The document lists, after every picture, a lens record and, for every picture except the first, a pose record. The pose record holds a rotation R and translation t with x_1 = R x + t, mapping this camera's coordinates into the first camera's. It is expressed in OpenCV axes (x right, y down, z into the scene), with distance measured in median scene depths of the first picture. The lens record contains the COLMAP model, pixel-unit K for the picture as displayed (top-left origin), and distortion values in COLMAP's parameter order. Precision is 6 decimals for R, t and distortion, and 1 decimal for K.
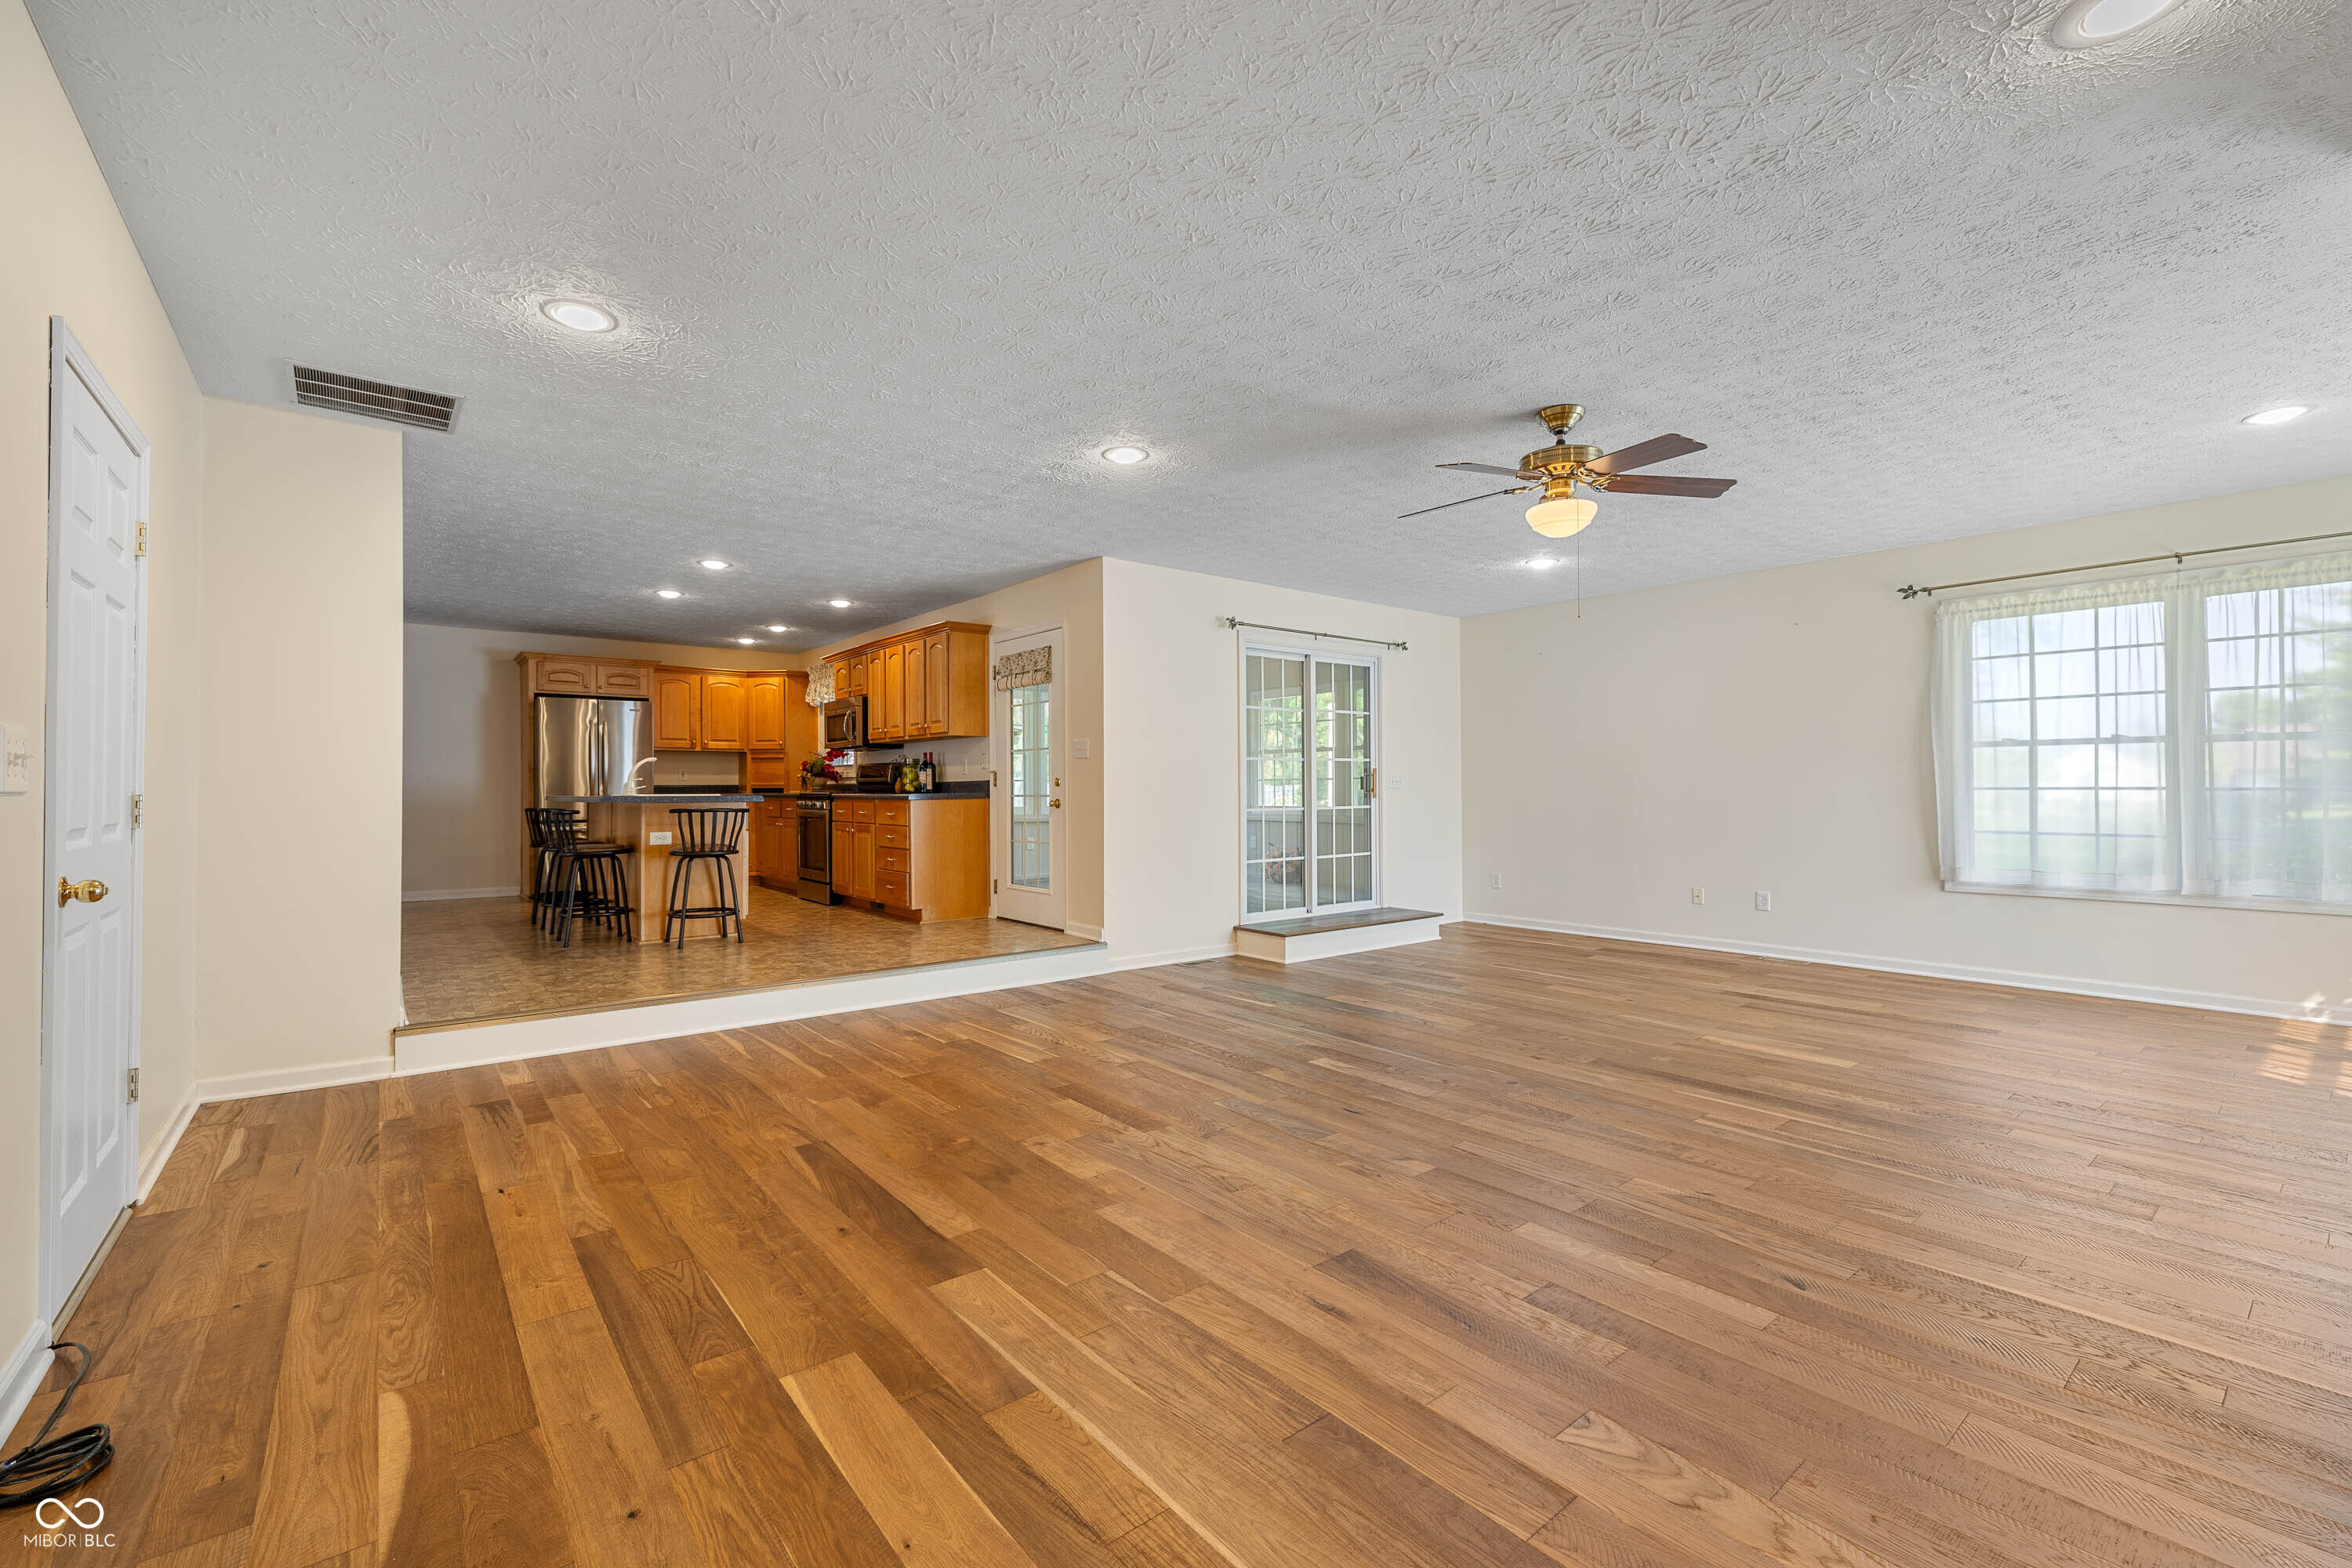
lens RADIAL K [[992.1, 0, 1183.4], [0, 992.1, 781.2], [0, 0, 1]] dist [-0.003108, -0.000761]
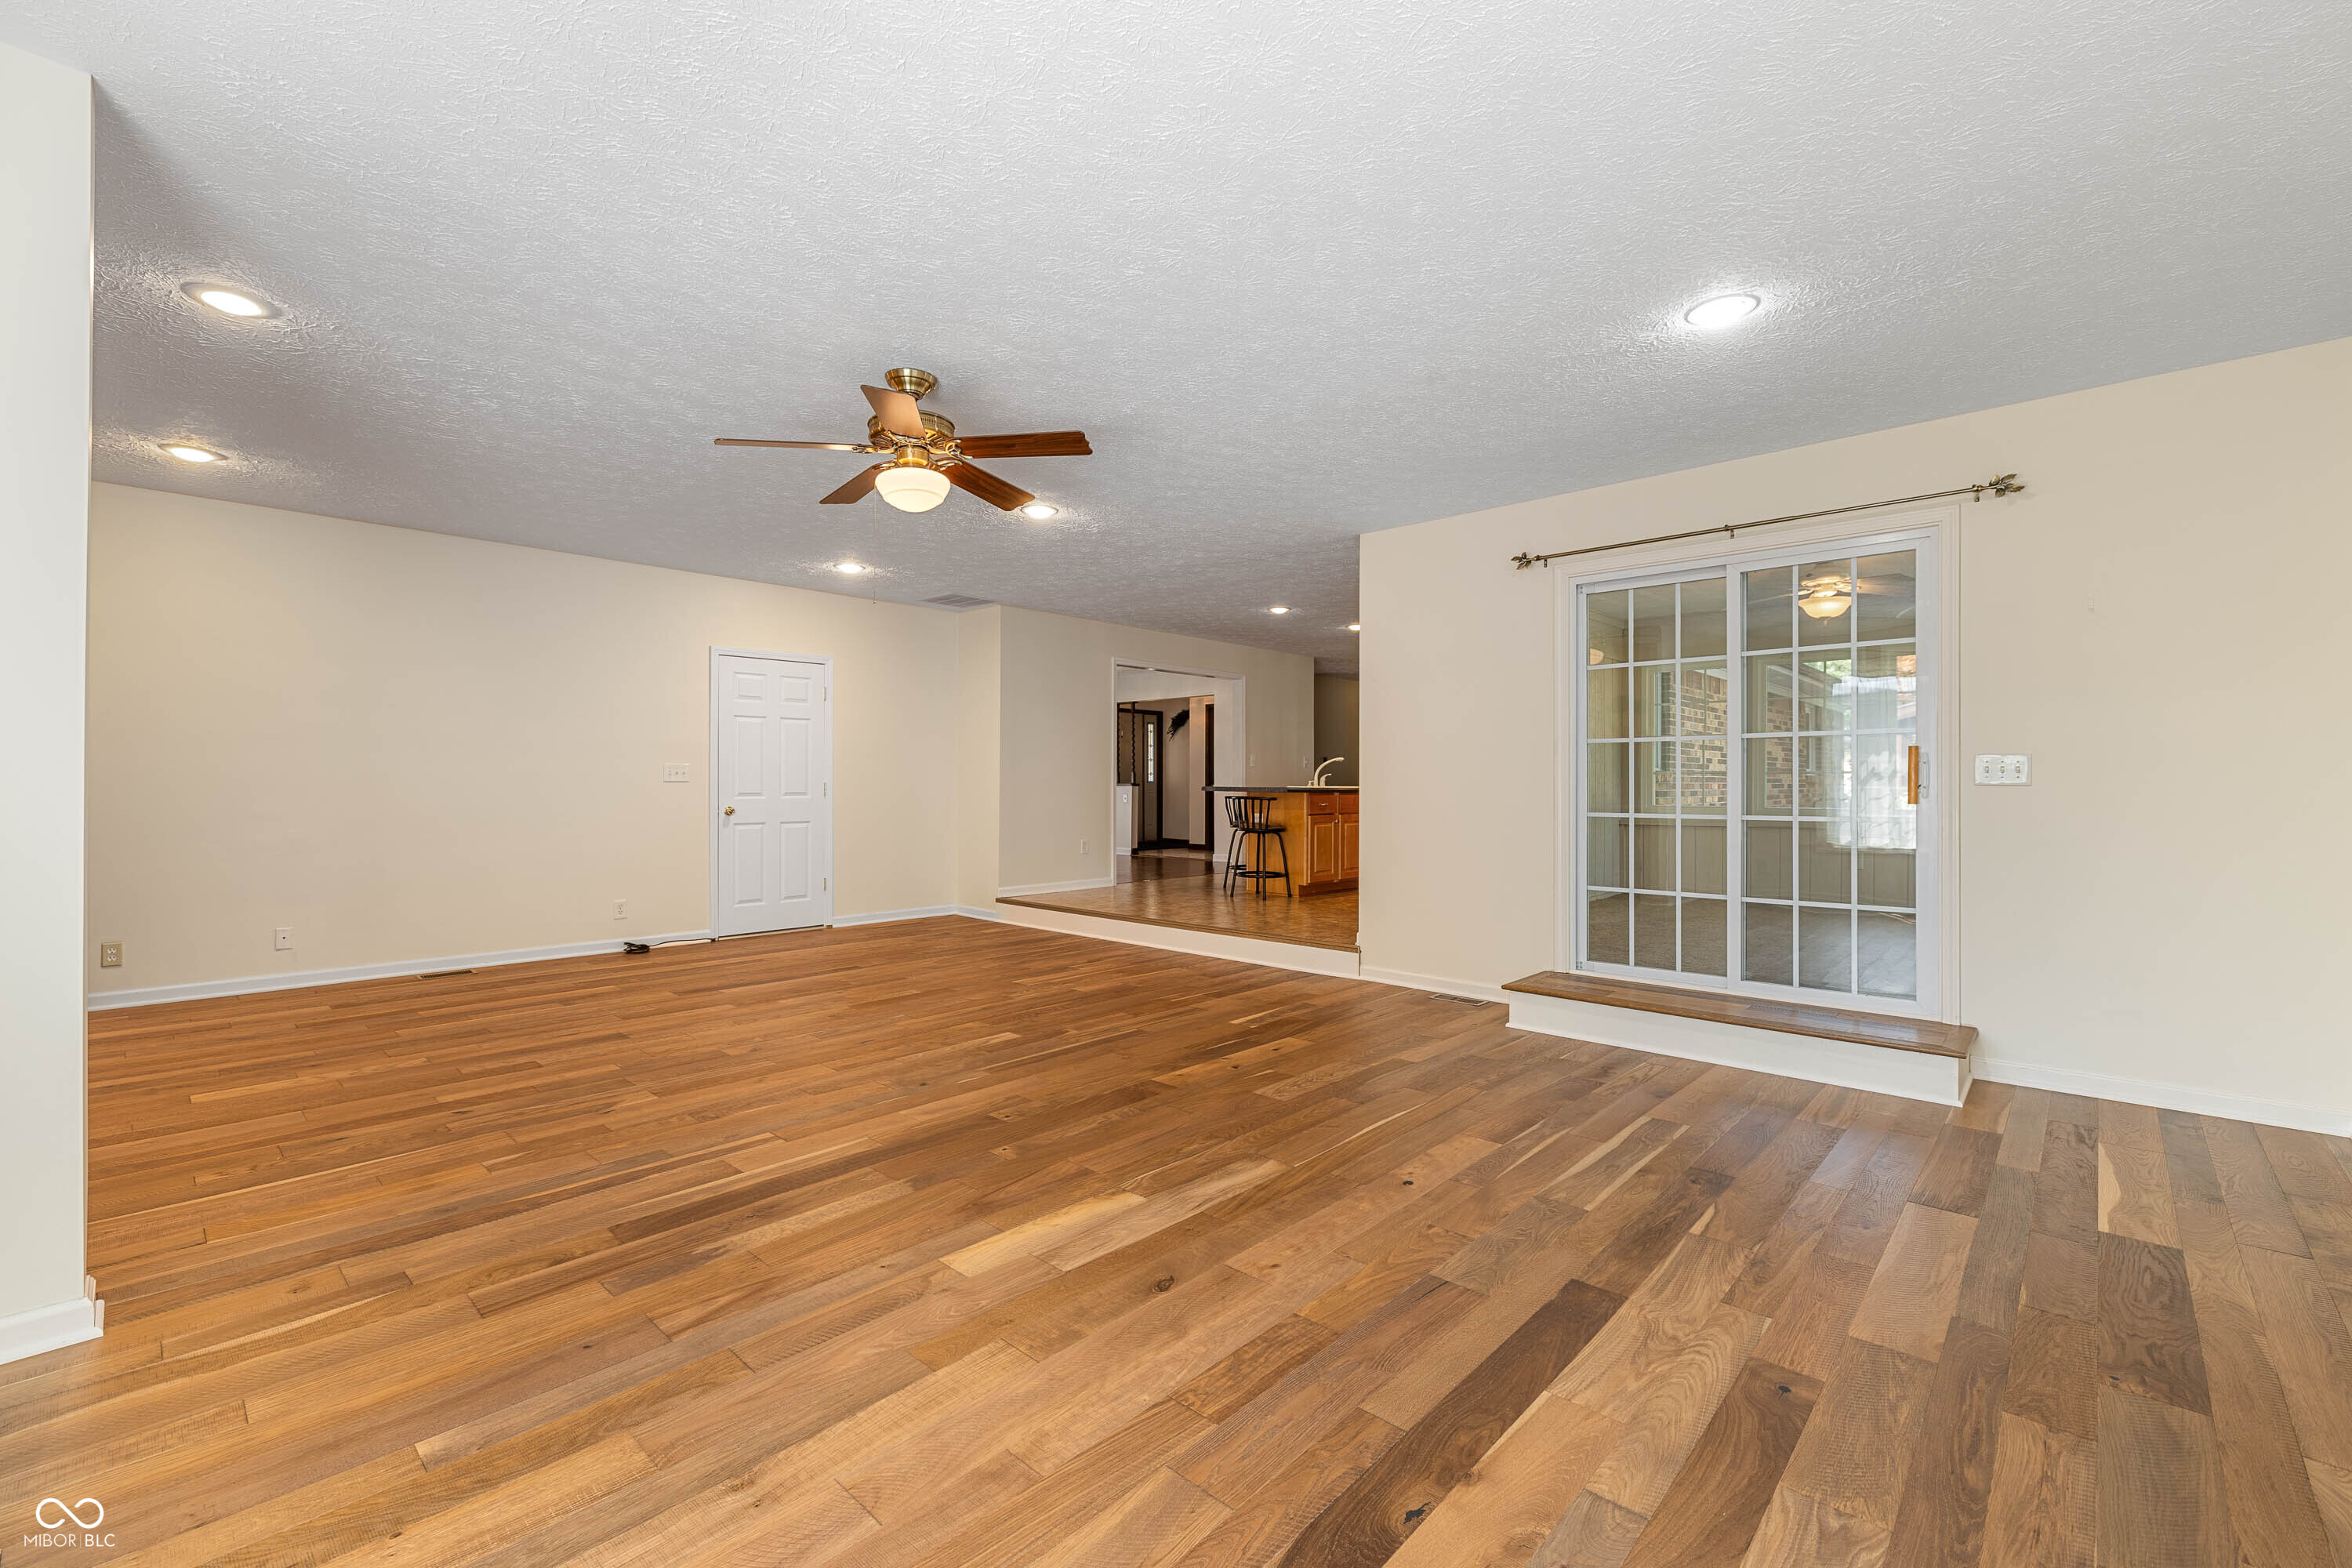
lens RADIAL K [[992.1, 0, 1171.9], [0, 992.1, 779.3], [0, 0, 1]] dist [-0.003108, -0.000761]
pose [[0.138445, 0.002510, -0.990367, 0.702599], [0.008267, 0.999959, 0.003690, -0.002065], [0.990336, -0.008698, 0.138418, 0.577031]]
